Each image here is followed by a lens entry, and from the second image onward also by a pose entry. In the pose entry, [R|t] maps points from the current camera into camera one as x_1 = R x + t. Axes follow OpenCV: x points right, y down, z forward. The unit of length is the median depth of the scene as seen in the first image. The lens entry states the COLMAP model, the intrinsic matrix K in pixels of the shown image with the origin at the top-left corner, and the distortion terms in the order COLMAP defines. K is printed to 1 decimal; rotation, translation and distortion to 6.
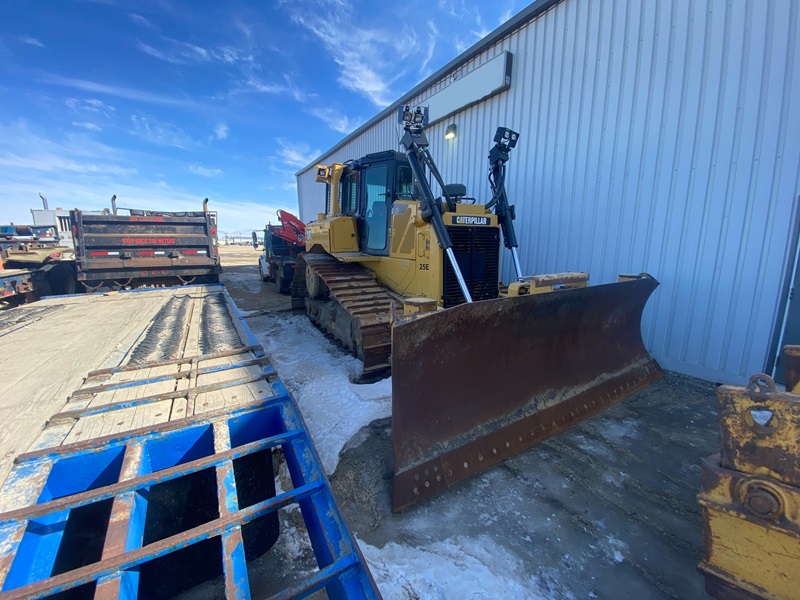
lens RADIAL K [[321.1, 0, 400.1], [0, 321.1, 300.1], [0, 0, 1]] dist [0.020012, -0.019911]
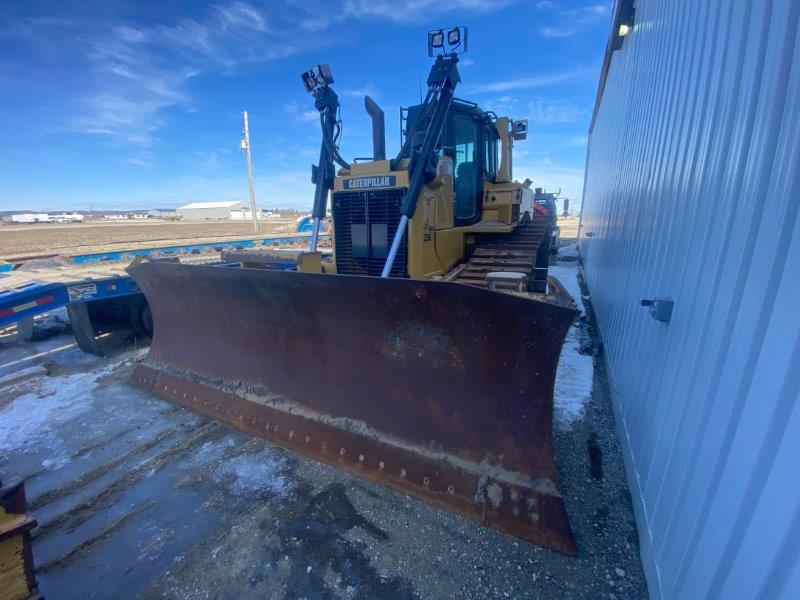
lens RADIAL K [[323.7, 0, 396.4], [0, 323.7, 298.2], [0, 0, 1]] dist [0.018402, -0.020508]
pose [[0.521002, 0.194724, -0.831047, 0.992616], [-0.131998, 0.980298, 0.146943, -0.090455], [0.843287, 0.033138, 0.536441, 0.627136]]
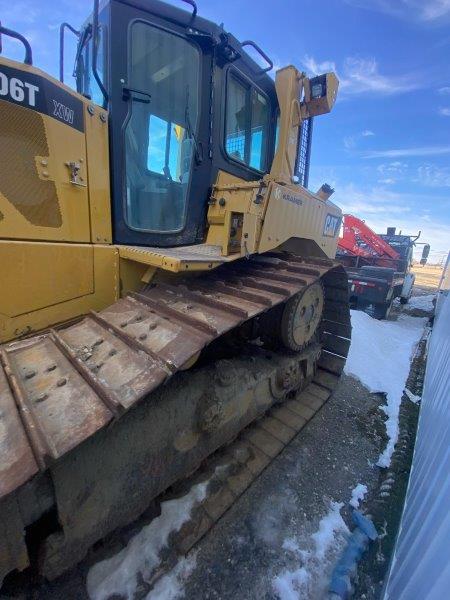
lens RADIAL K [[240.8, 0, 226.0], [0, 240.8, 299.2], [0, 0, 1]] dist [0.020012, -0.019911]
pose [[0.291925, 0.251781, -0.922706, 0.596445], [-0.272908, 0.946550, 0.171945, -0.225149], [0.916679, 0.201618, 0.345035, 1.415563]]
